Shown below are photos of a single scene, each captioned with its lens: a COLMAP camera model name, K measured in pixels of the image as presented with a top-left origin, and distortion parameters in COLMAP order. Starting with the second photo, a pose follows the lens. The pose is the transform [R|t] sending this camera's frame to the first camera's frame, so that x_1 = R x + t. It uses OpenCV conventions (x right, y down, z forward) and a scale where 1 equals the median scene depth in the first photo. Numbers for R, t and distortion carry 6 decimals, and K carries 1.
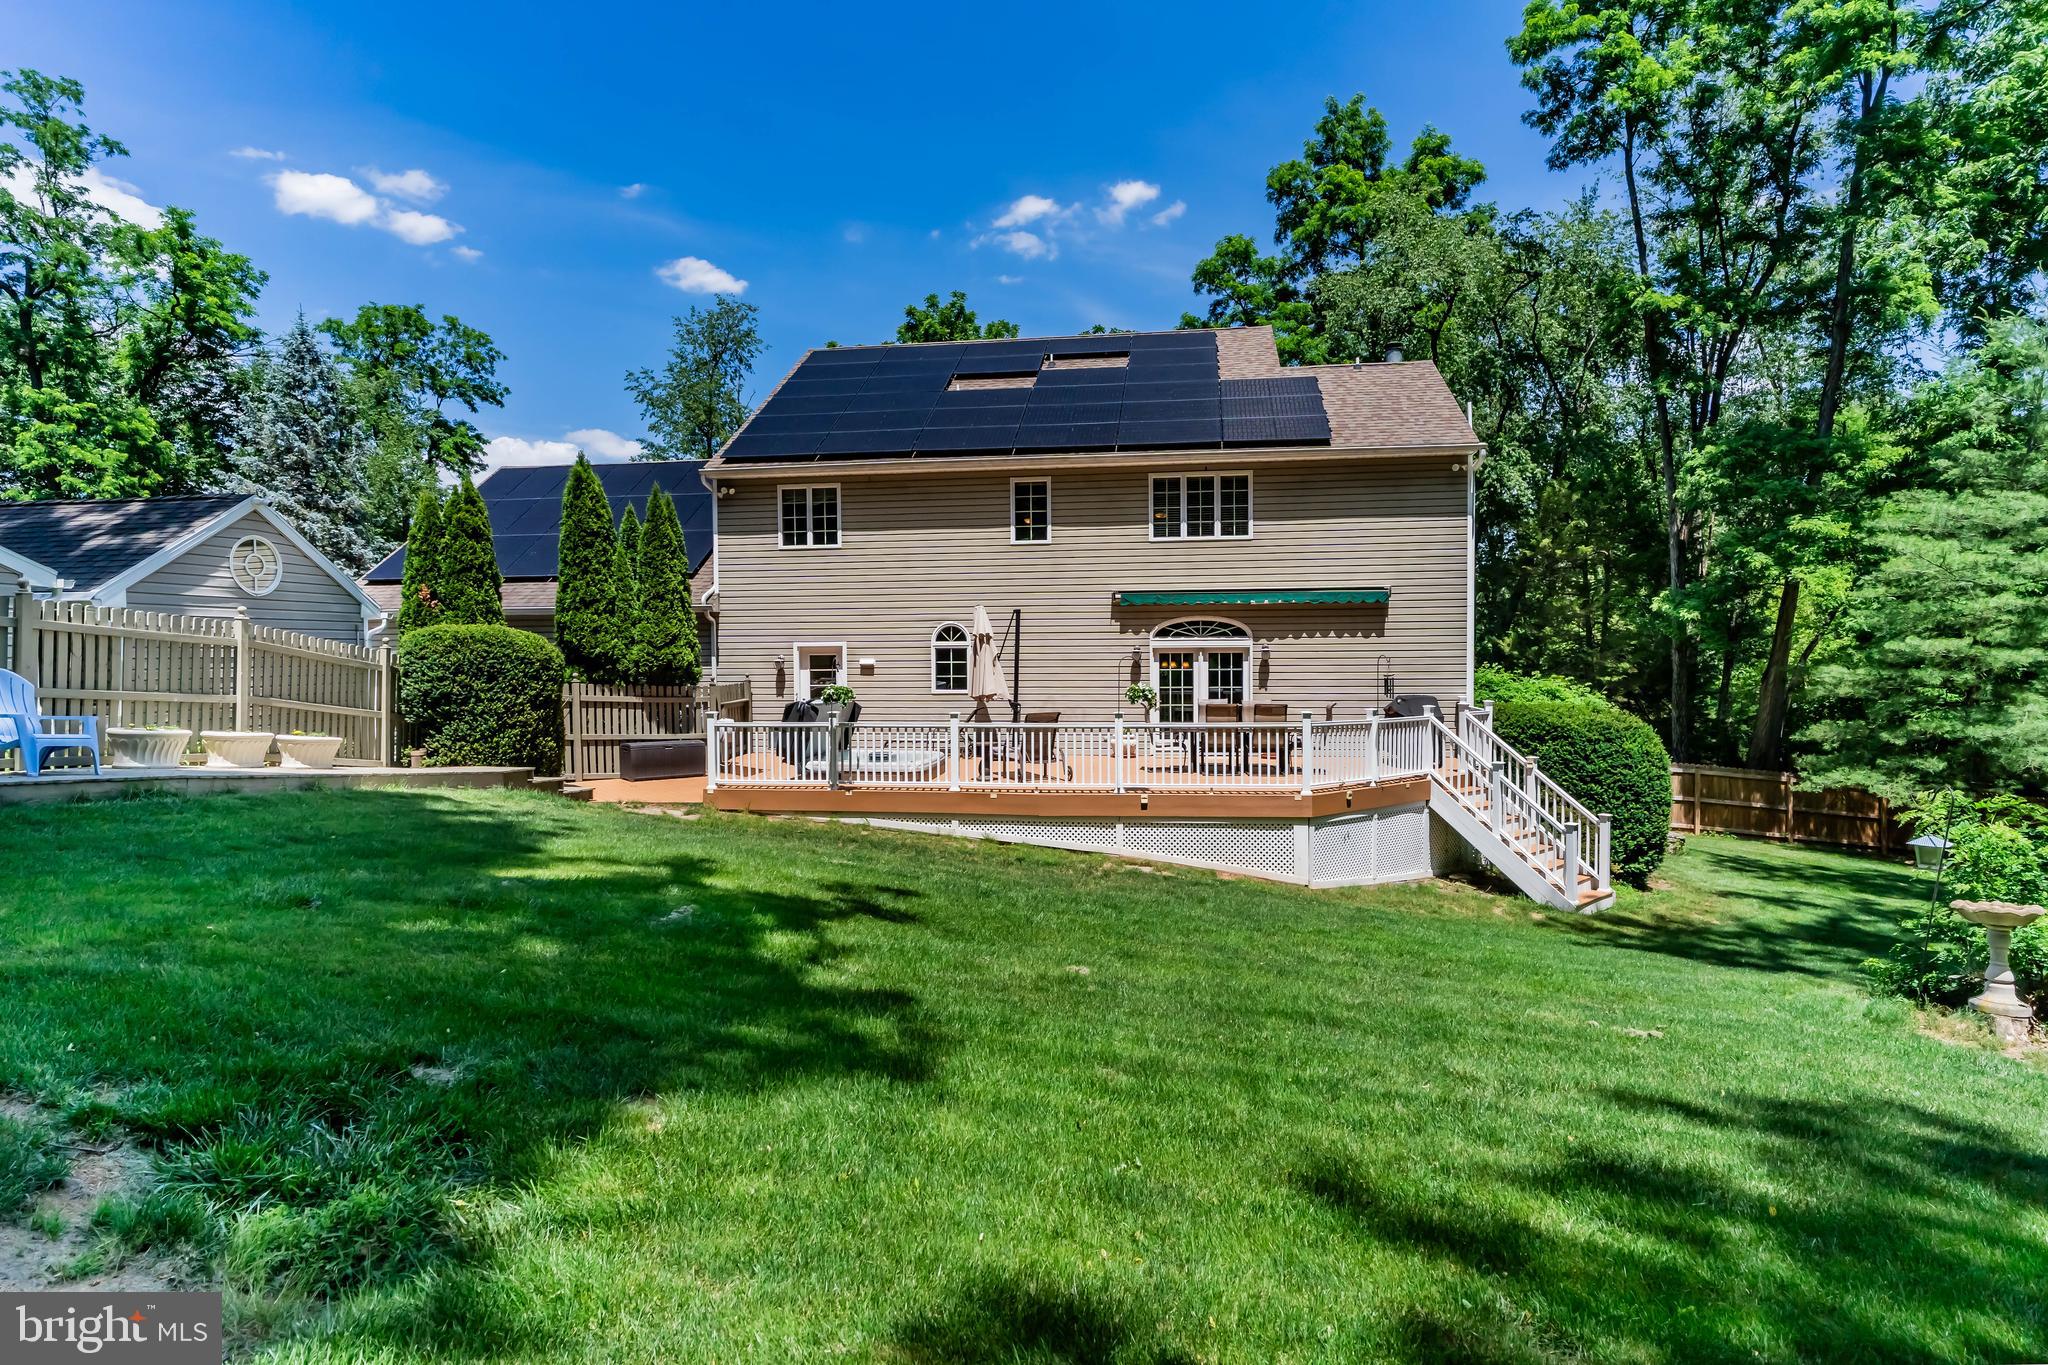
lens RADIAL K [[1045.8, 0, 1024.0], [0, 1045.8, 675.8], [0, 0, 1]] dist [-0.004848, 0.000632]
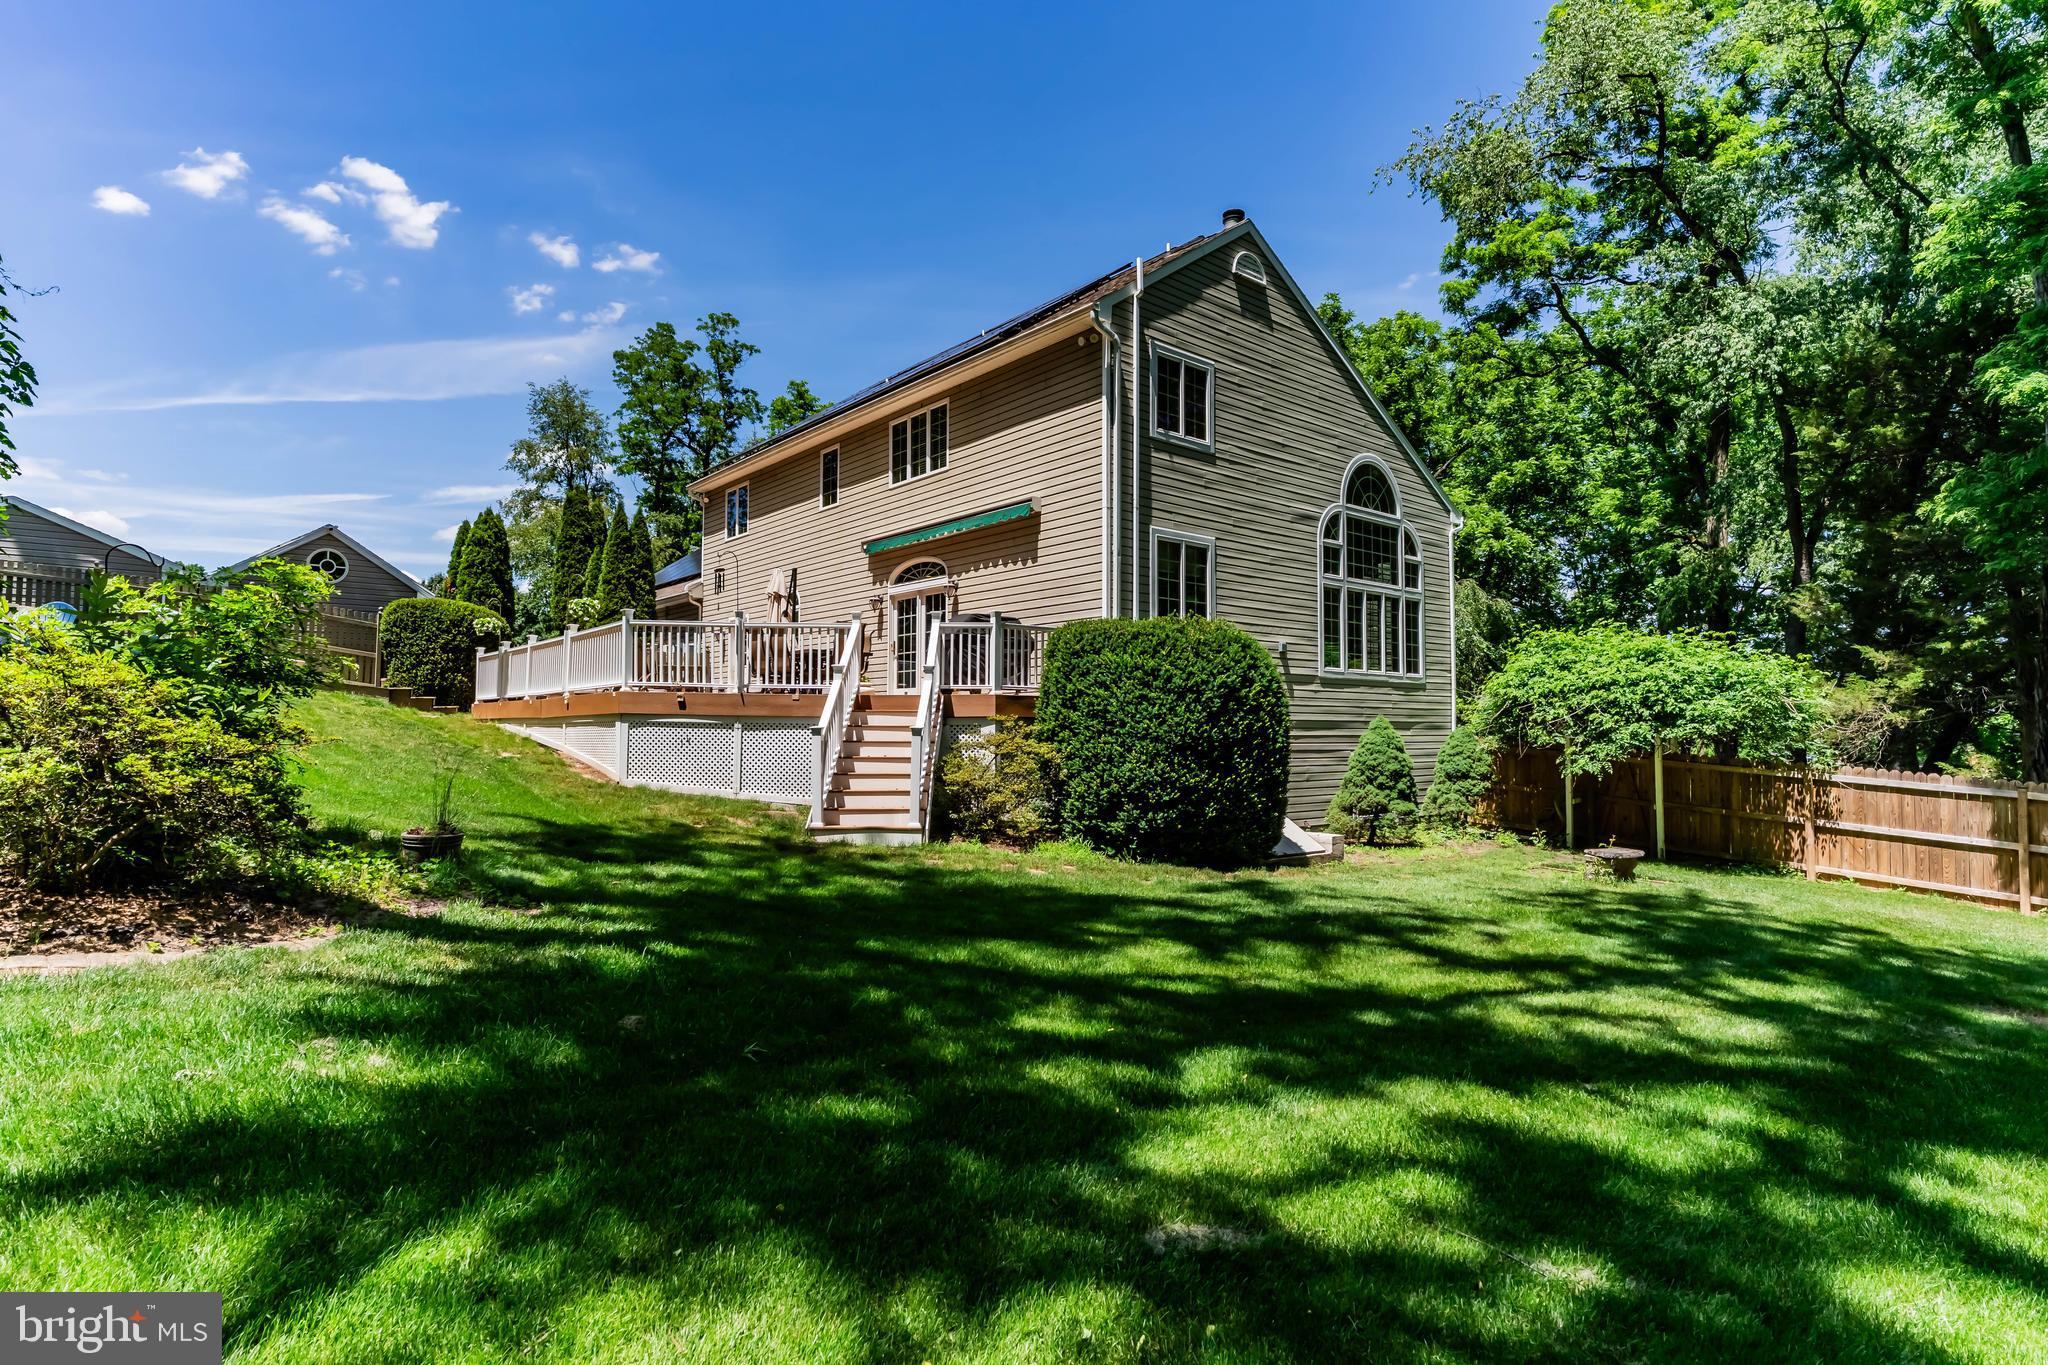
lens RADIAL K [[1045.8, 0, 1024.8], [0, 1045.8, 677.1], [0, 0, 1]] dist [-0.004848, 0.000632]
pose [[0.747799, -0.024662, -0.663467, 0.877904], [-0.024830, 0.997572, -0.065067, 0.111800], [0.663461, 0.065130, 0.745371, 0.361575]]
